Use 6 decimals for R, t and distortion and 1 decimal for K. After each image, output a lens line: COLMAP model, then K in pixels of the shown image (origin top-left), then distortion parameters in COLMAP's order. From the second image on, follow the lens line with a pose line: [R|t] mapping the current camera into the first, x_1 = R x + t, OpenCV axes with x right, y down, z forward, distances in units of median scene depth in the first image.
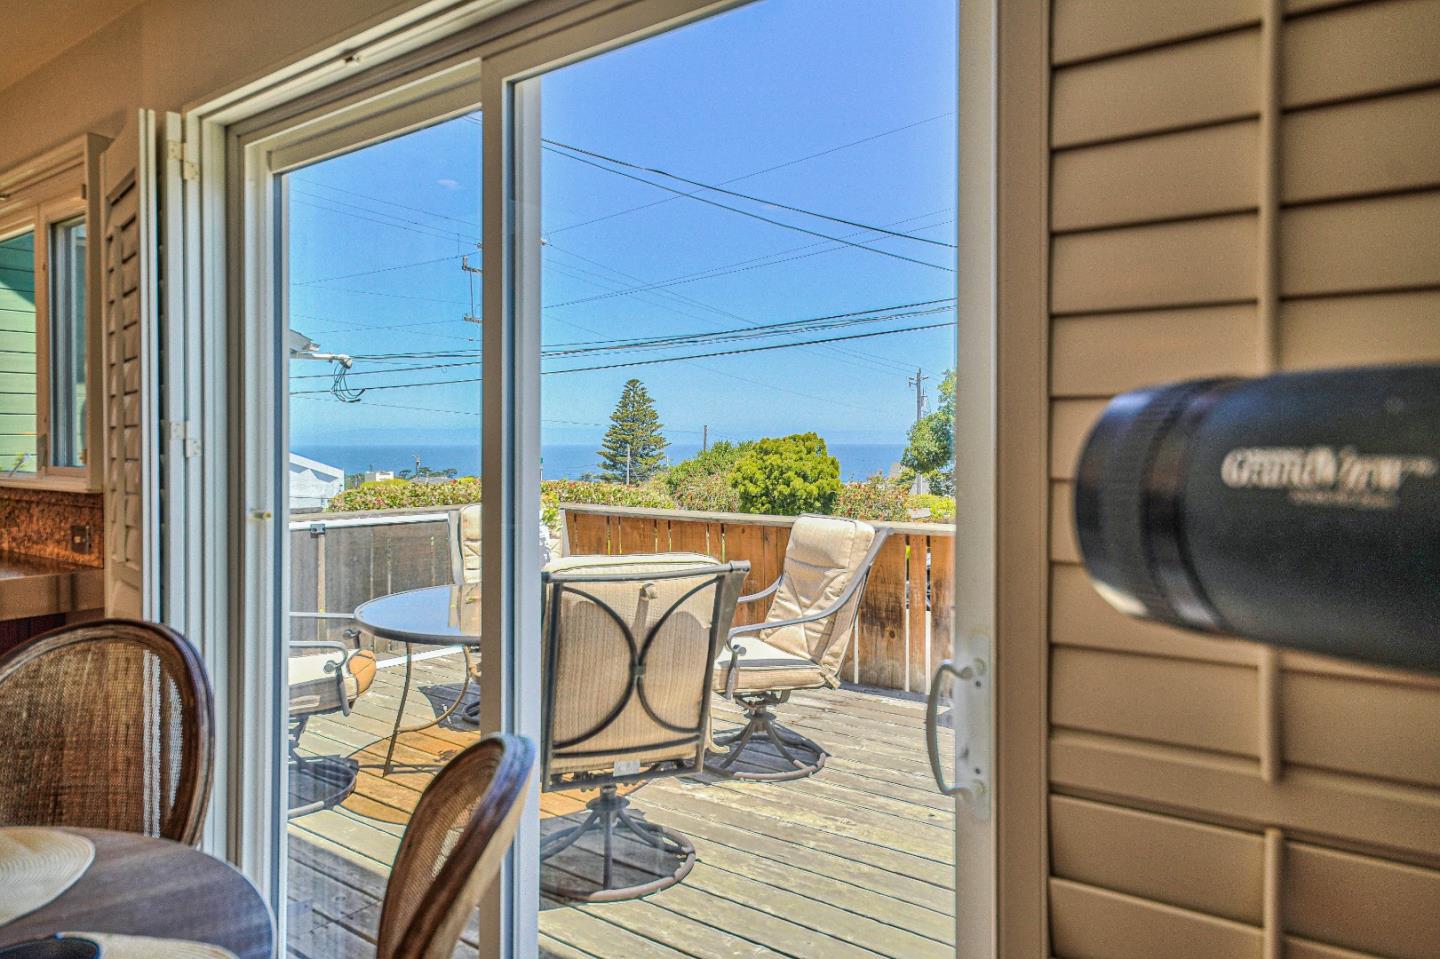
lens RADIAL K [[876.2, 0, 701.5], [0, 876.2, 439.2], [0, 0, 1]] dist [-0.002910, 0.001135]
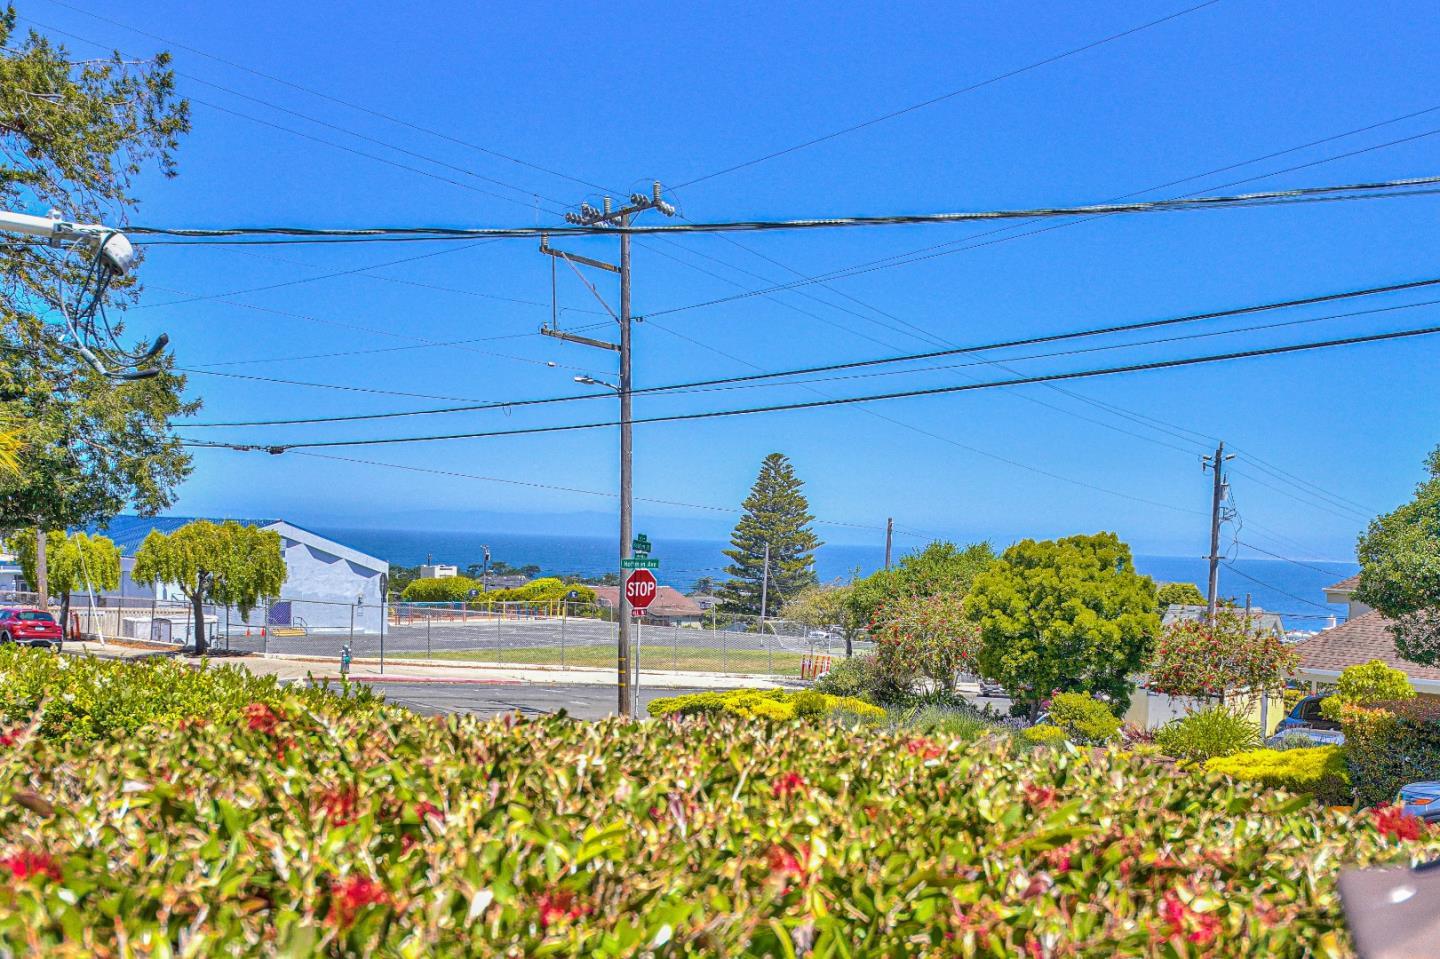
lens RADIAL K [[947.9, 0, 694.3], [0, 947.9, 591.5], [0, 0, 1]] dist [-0.000241, 0.001163]
pose [[0.991925, 0.043405, -0.119169, -0.076950], [-0.036547, 0.997580, 0.059145, 0.003928], [0.121448, -0.054312, 0.991111, 0.337095]]
